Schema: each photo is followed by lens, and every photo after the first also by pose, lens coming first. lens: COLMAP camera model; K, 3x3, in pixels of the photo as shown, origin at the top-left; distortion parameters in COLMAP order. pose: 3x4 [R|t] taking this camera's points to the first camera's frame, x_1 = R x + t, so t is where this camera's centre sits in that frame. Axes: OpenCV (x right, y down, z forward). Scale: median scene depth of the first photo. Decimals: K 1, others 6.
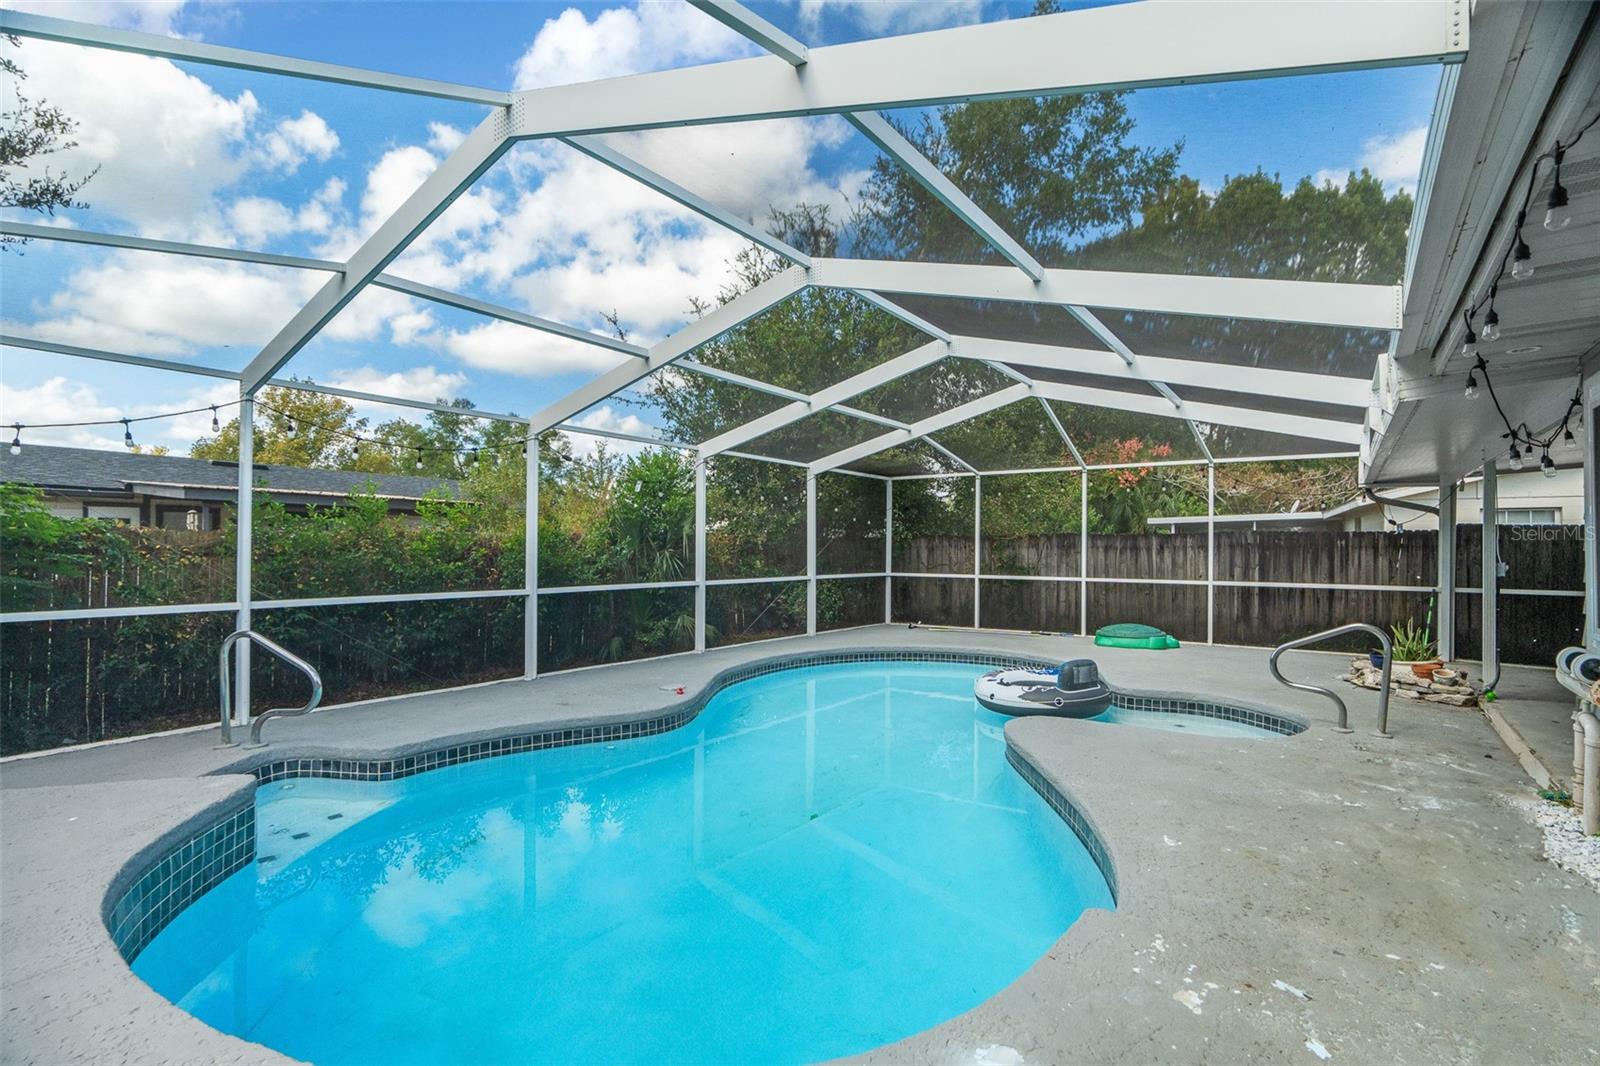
lens RADIAL K [[752.9, 0, 800.0], [0, 752.9, 533.0], [0, 0, 1]] dist [-0.008833, 0.001176]
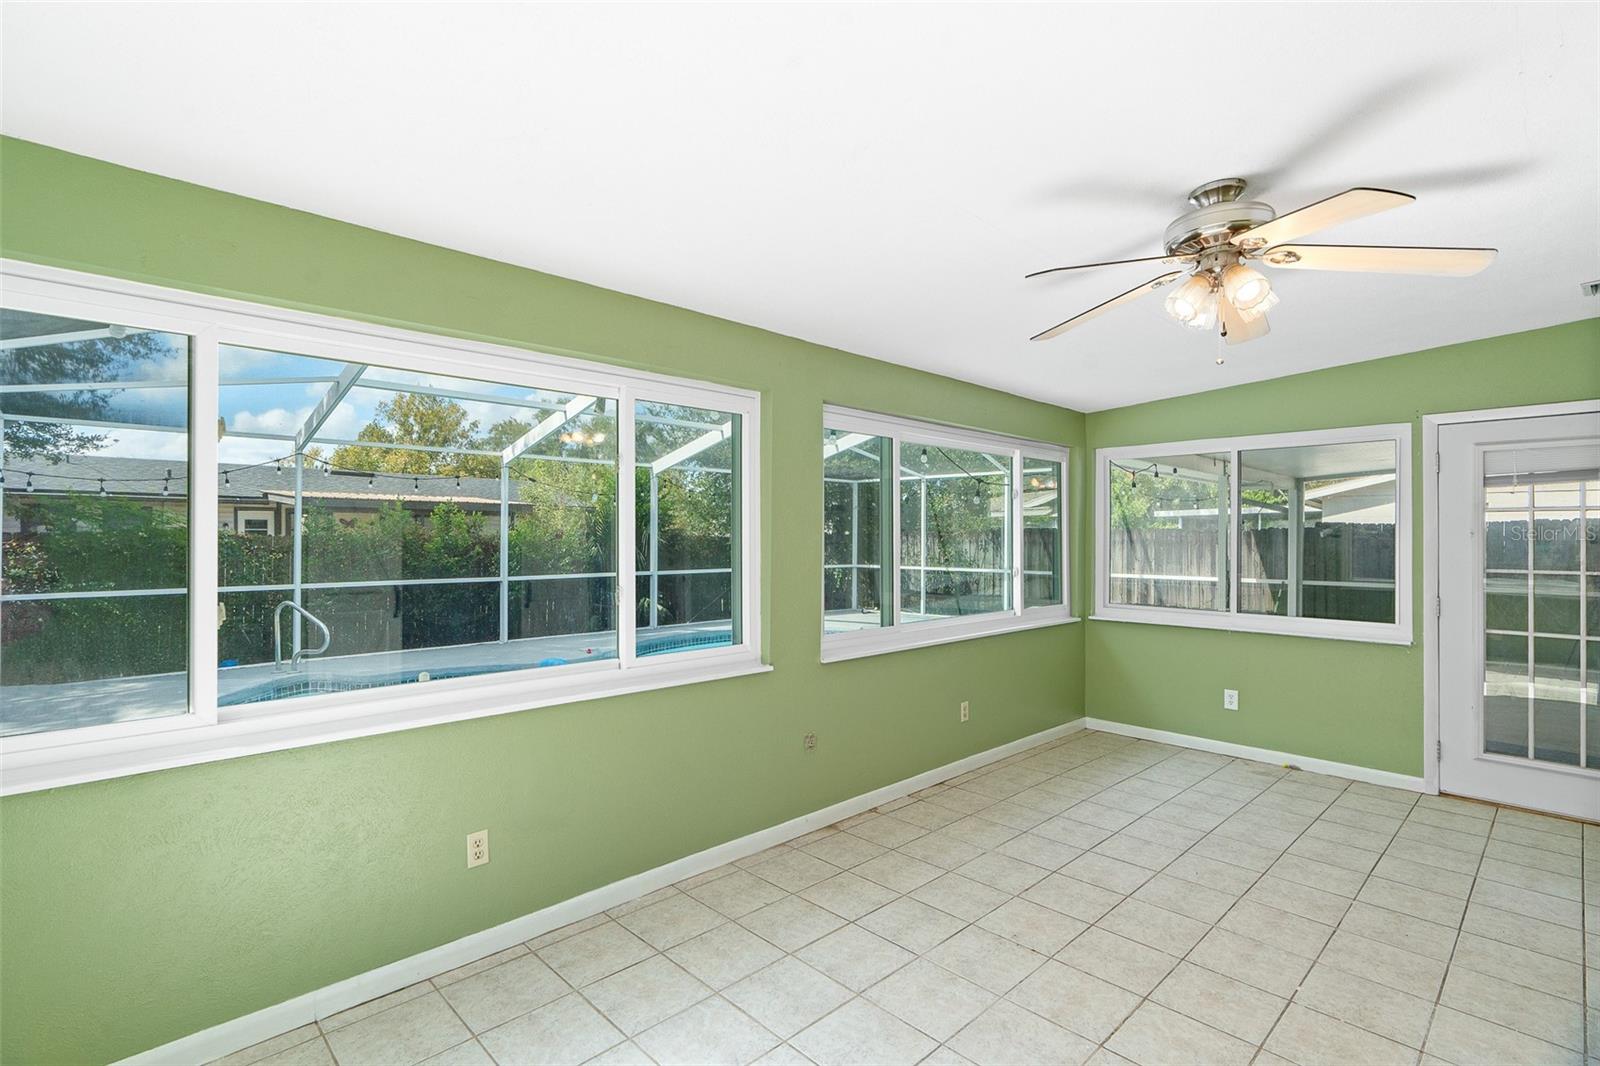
lens RADIAL K [[766.7, 0, 783.2], [0, 766.7, 541.5], [0, 0, 1]] dist [-0.000979, 0.000193]
pose [[0.986356, -0.001225, -0.164623, 0.219640], [0.005603, 0.999643, 0.026130, -0.013874], [0.164532, -0.026695, 0.986010, -0.171116]]
